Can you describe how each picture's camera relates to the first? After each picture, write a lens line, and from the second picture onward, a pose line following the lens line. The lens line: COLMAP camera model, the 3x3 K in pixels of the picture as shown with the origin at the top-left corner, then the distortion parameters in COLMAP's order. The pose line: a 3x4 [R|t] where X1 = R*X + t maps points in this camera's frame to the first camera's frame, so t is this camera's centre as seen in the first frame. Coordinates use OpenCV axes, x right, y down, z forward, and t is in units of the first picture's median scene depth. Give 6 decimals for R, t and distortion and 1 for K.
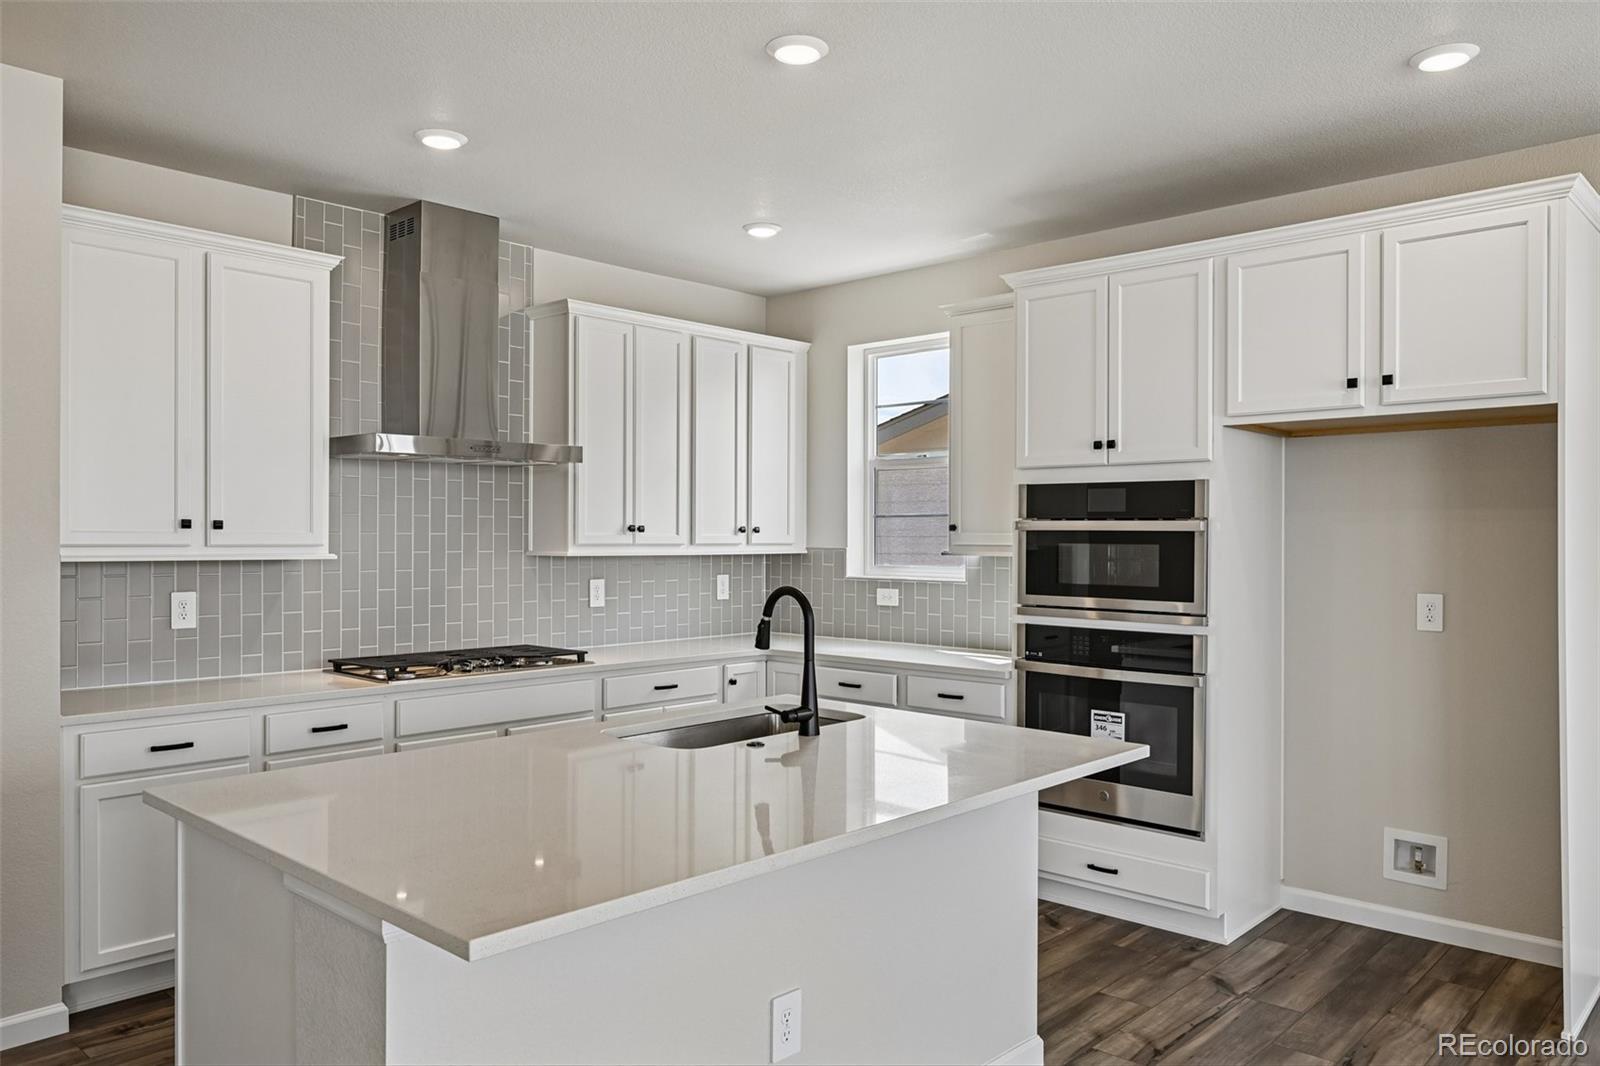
lens RADIAL K [[1138.9, 0, 800.0], [0, 1138.9, 533.0], [0, 0, 1]] dist [0.000077, -0.000111]
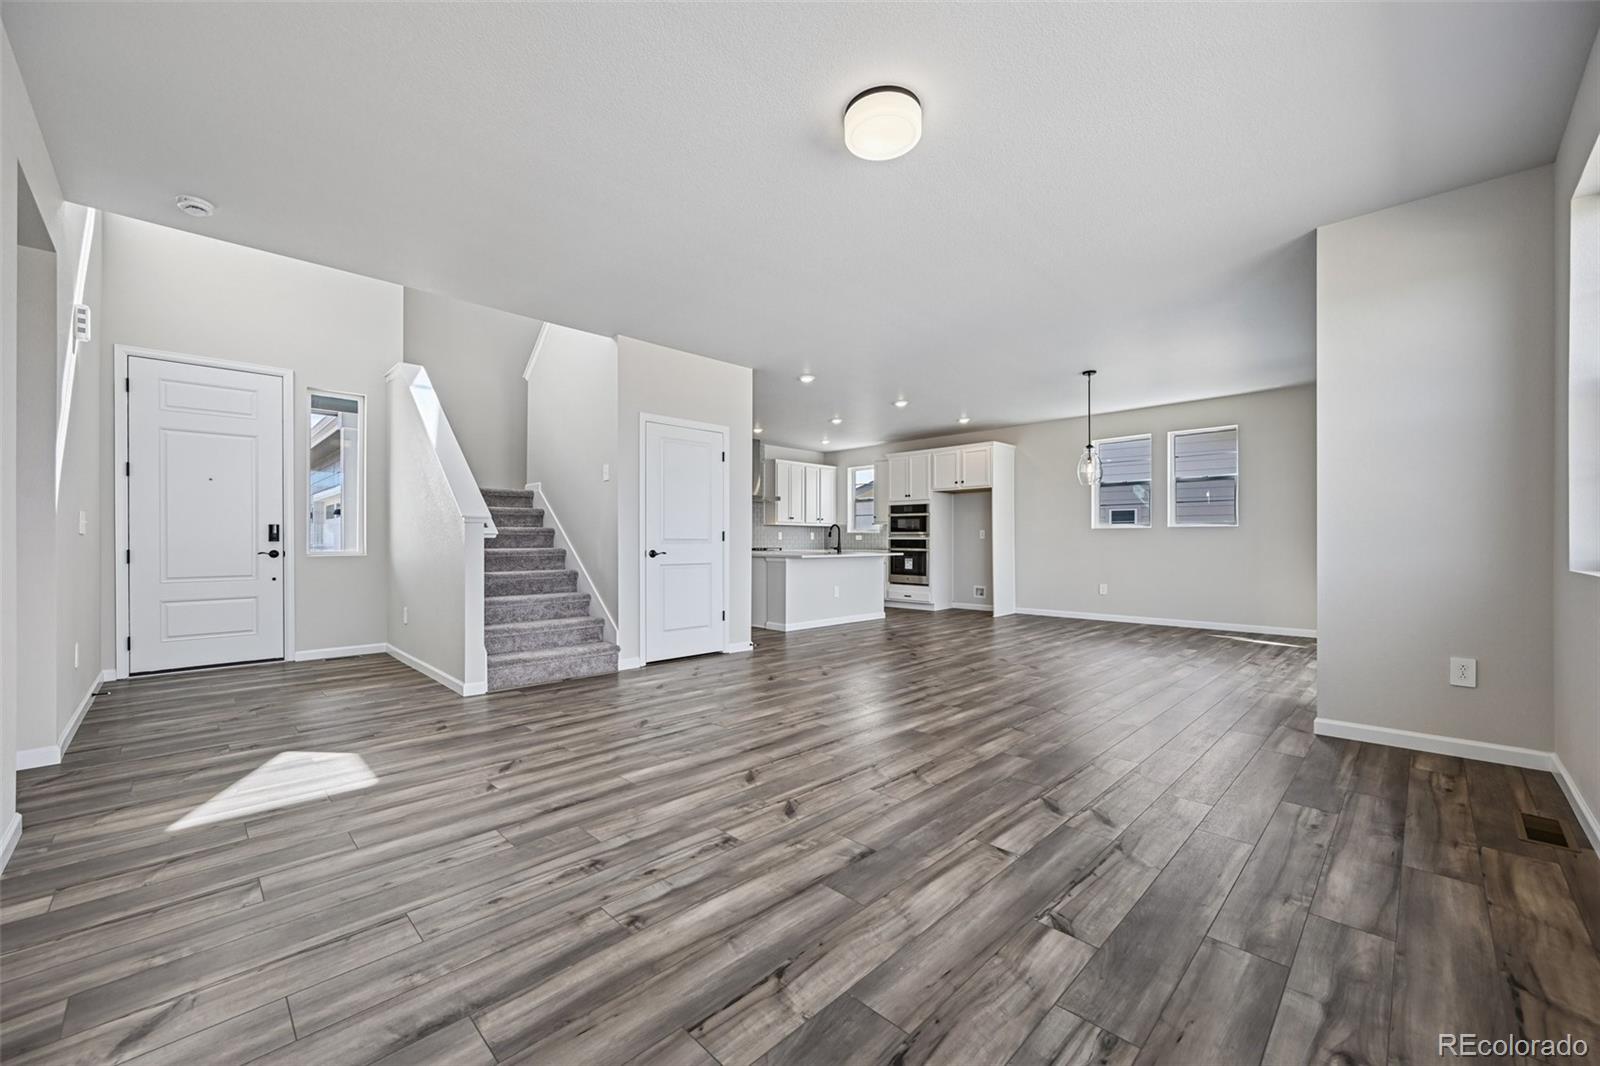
lens RADIAL K [[625.1, 0, 806.1], [0, 625.1, 540.6], [0, 0, 1]] dist [-0.000604, 0.000158]
pose [[0.999546, -0.005360, -0.029658, -0.039766], [0.005477, 0.999977, 0.003890, 0.074788], [0.029636, -0.004050, 0.999553, -1.275439]]
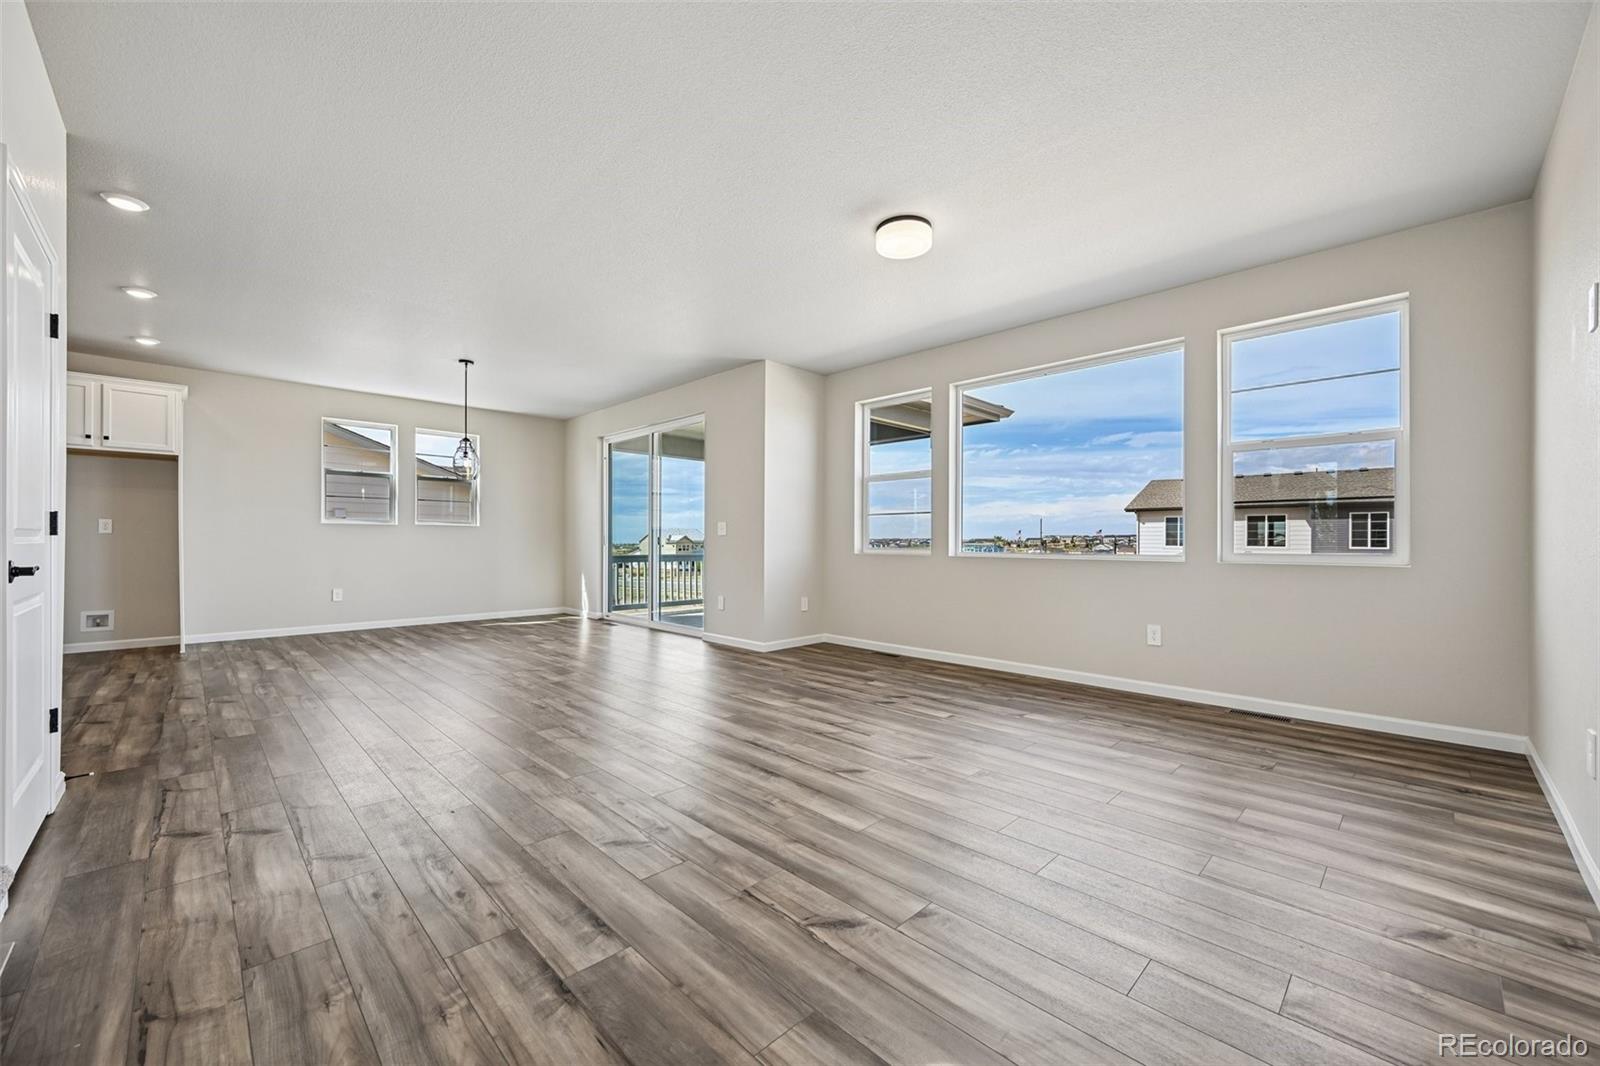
lens RADIAL K [[625.1, 0, 806.1], [0, 625.1, 540.6], [0, 0, 1]] dist [-0.000604, 0.000158]
pose [[0.035040, -0.004162, 0.999377, -0.766069], [-0.009036, 0.999949, 0.004481, 0.075903], [-0.999345, -0.009188, 0.035001, -0.614717]]
